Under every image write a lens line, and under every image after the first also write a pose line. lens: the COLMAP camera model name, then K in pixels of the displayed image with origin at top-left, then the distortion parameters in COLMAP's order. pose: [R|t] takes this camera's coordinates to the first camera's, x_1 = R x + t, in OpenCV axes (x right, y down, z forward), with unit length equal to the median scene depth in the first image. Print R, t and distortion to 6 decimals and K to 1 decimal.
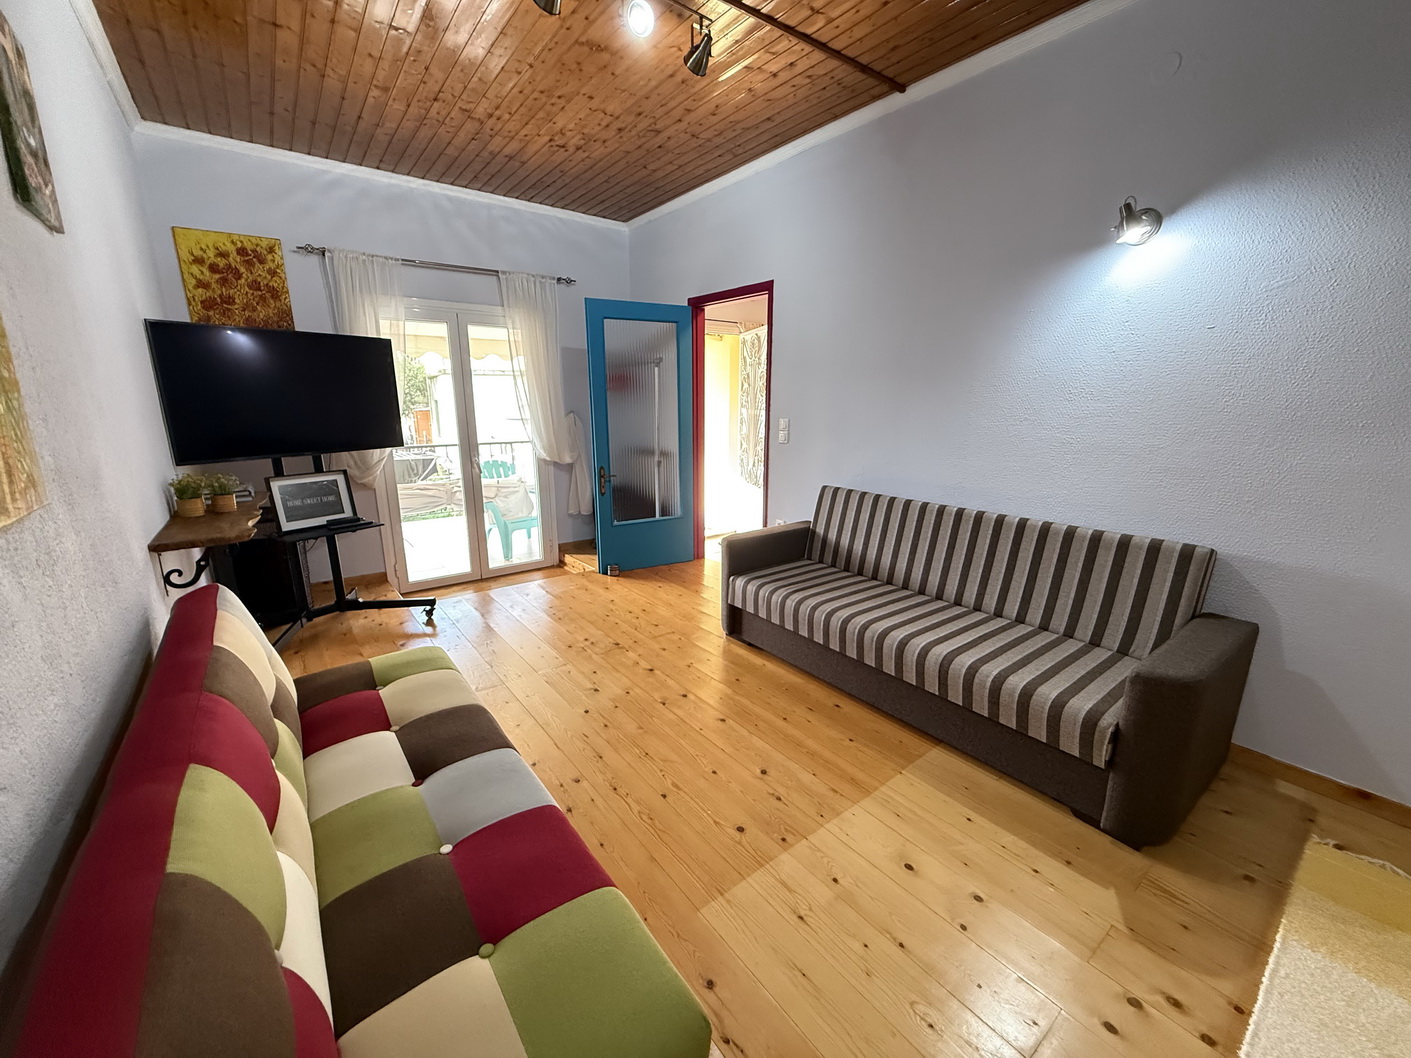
lens RADIAL K [[561.3, 0, 703.7], [0, 561.3, 531.1], [0, 0, 1]] dist [-0.000020, -0.000080]
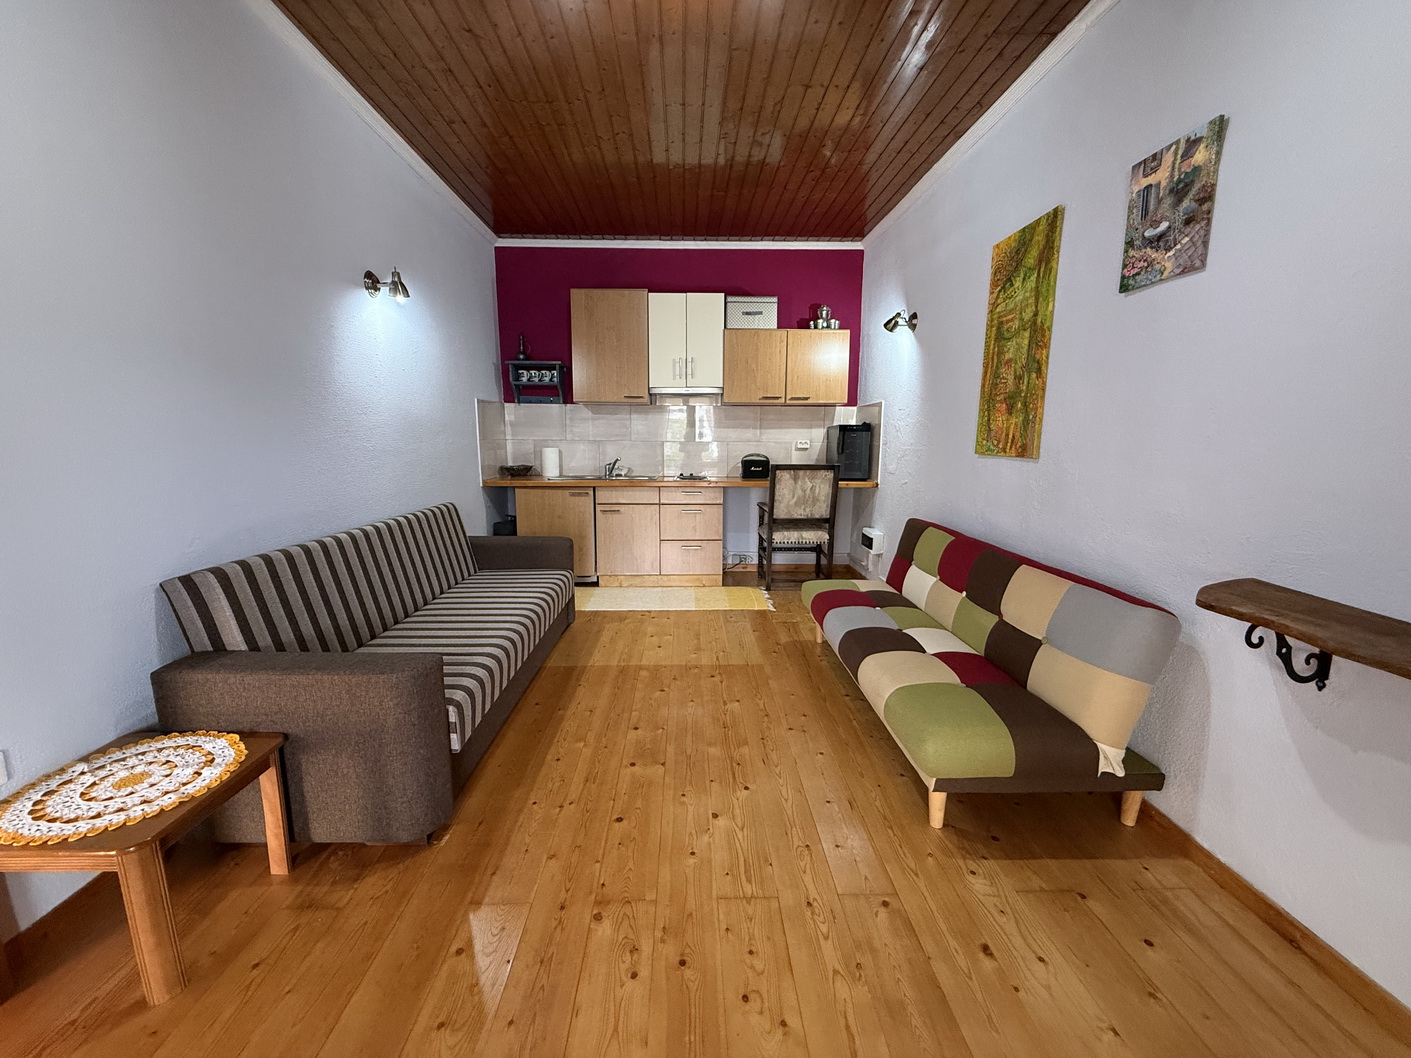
lens RADIAL K [[561.3, 0, 703.7], [0, 561.3, 531.1], [0, 0, 1]] dist [-0.000020, -0.000080]
pose [[-0.812536, -0.108379, 0.572748, -0.722475], [0.127158, 0.925945, 0.355608, -0.398030], [-0.568873, 0.361773, -0.738582, 1.863260]]
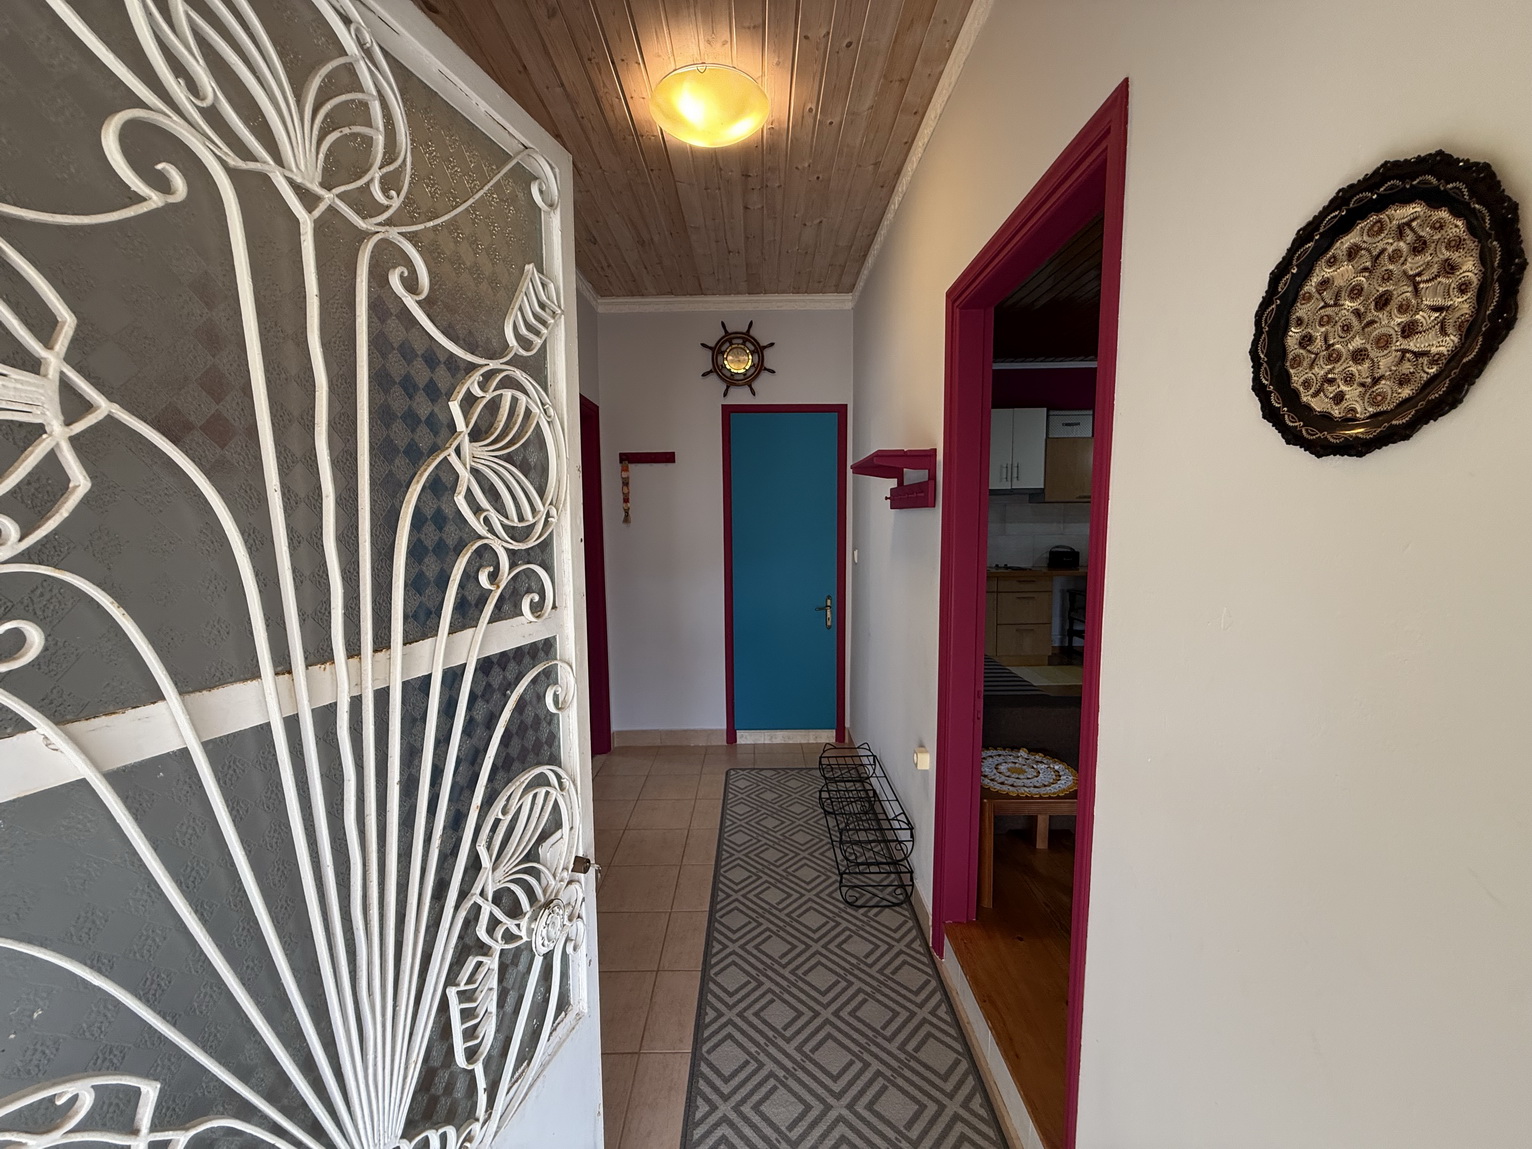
lens RADIAL K [[609.4, 0, 764.1], [0, 609.4, 576.8], [0, 0, 1]] dist [-0.000020, -0.000080]
pose [[-0.799029, -0.054407, 0.598826, -0.086098], [0.147068, 0.947967, 0.282366, -0.714084], [-0.583029, 0.313687, -0.749451, 2.906047]]
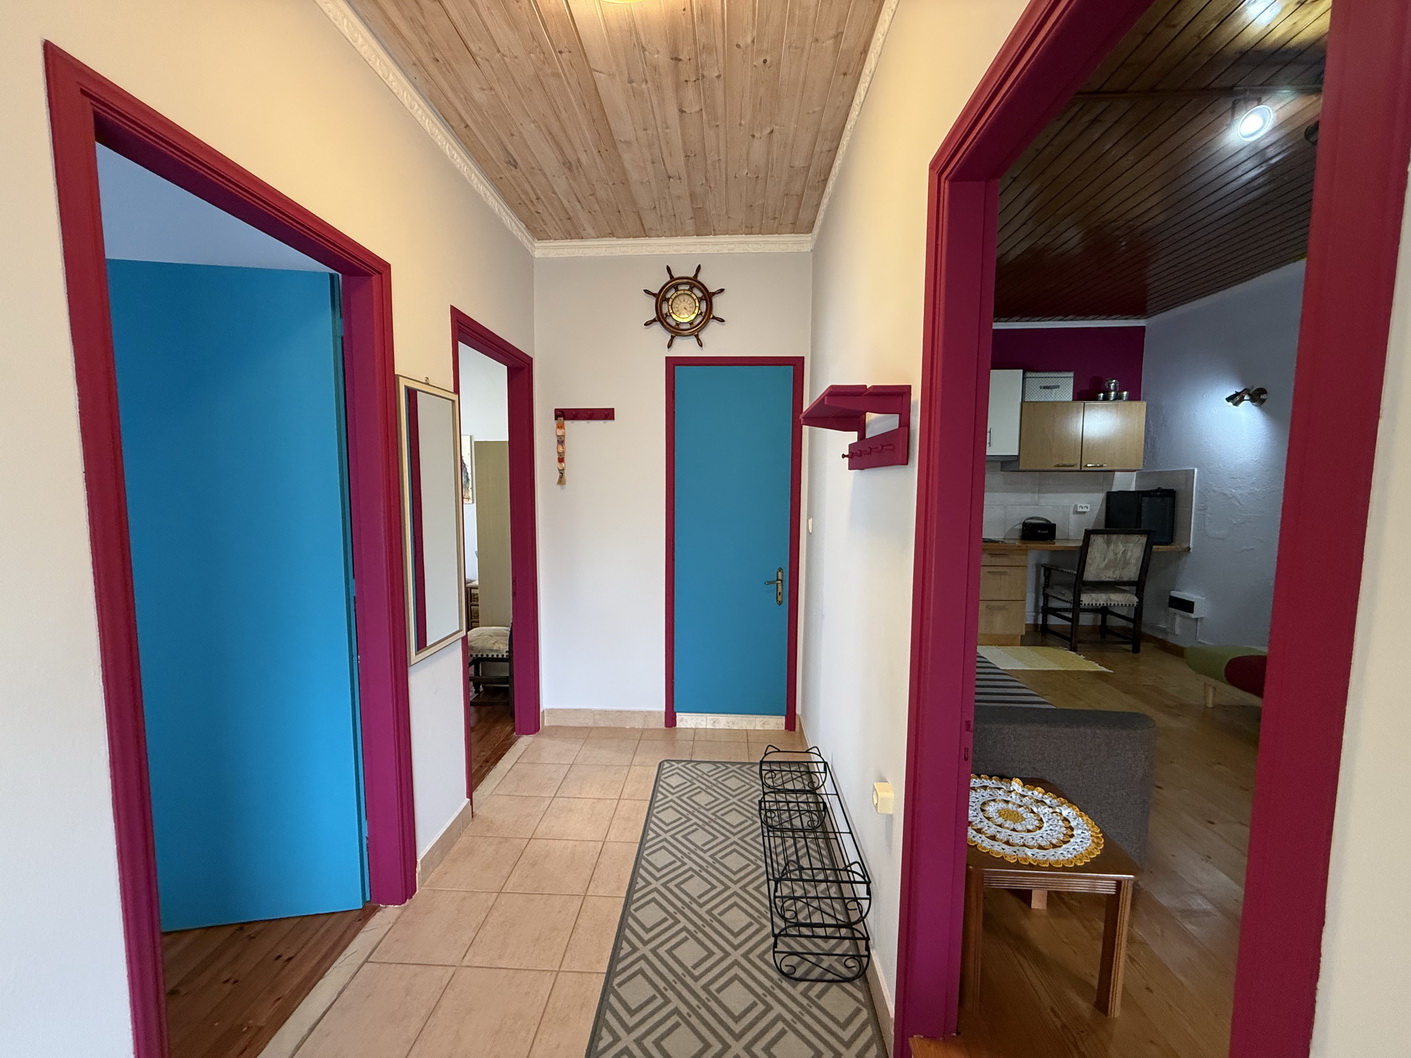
lens RADIAL K [[559.4, 0, 702.0], [0, 559.4, 530.8], [0, 0, 1]] dist [-0.000114, 0.000068]
pose [[-0.760973, -0.061038, 0.645905, 0.048564], [0.143700, 0.954980, 0.259546, -0.629852], [-0.632669, 0.290324, -0.717943, 2.610255]]
